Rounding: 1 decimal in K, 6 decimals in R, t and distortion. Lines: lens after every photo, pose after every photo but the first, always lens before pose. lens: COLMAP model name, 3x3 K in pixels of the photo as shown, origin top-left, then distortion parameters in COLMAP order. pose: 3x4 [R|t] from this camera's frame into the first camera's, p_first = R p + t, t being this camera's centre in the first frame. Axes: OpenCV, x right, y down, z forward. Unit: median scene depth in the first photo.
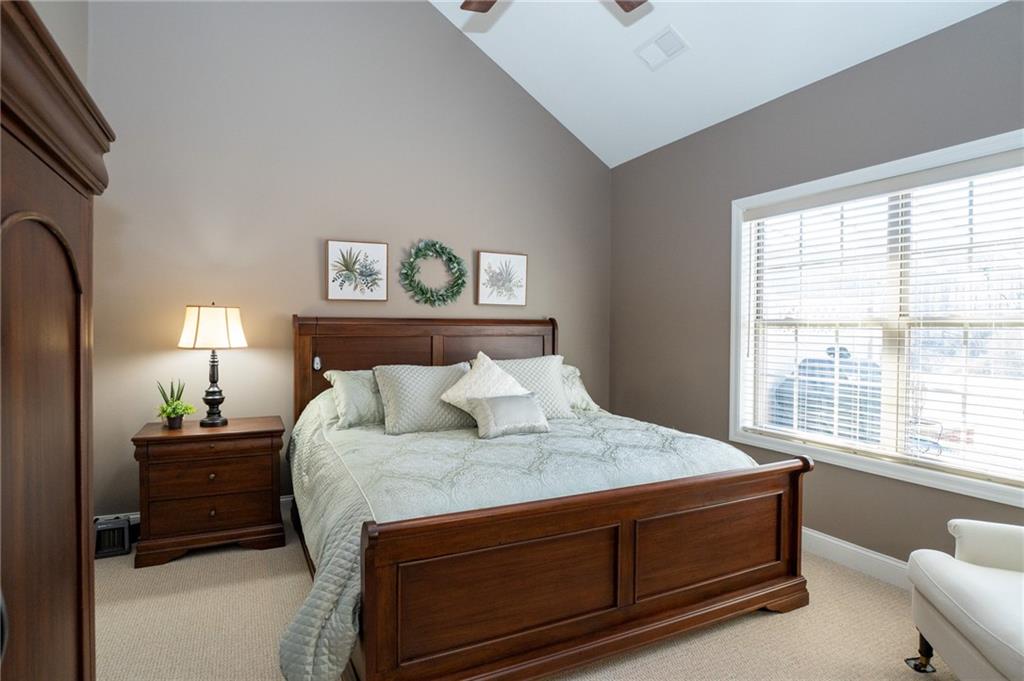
lens RADIAL K [[534.4, 0, 509.4], [0, 534.4, 333.1], [0, 0, 1]] dist [-0.031138, -0.000737]
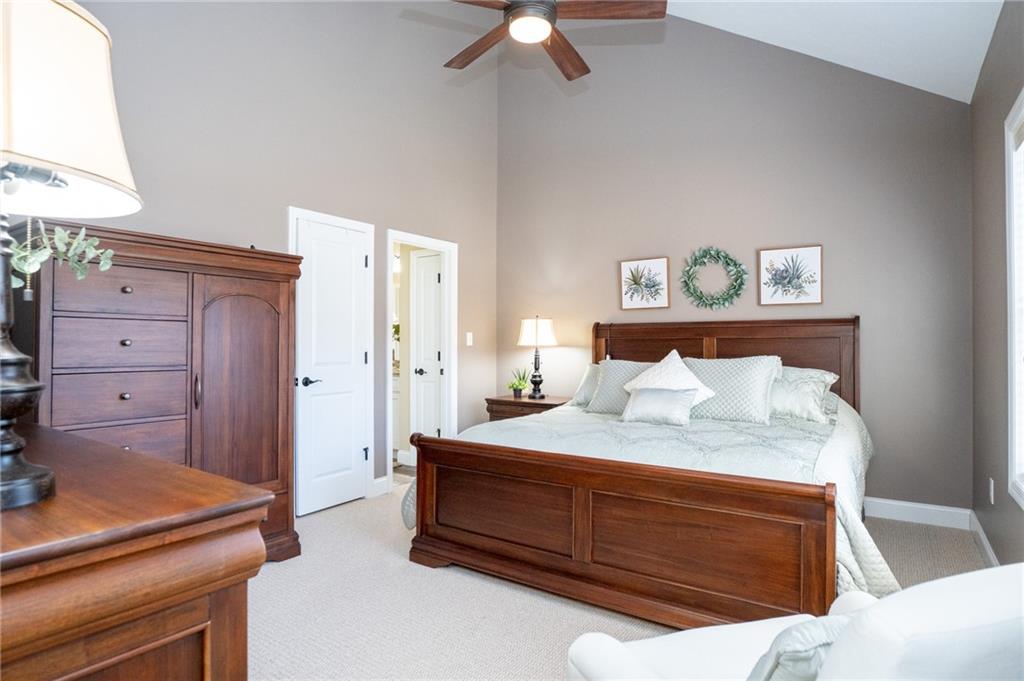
lens RADIAL K [[534.4, 0, 513.6], [0, 534.4, 341.8], [0, 0, 1]] dist [-0.031138, -0.000737]
pose [[0.517667, -0.005530, -0.855565, 0.578637], [-0.001305, 0.999973, -0.007253, 0.021856], [0.855581, 0.004872, 0.517645, 0.134327]]
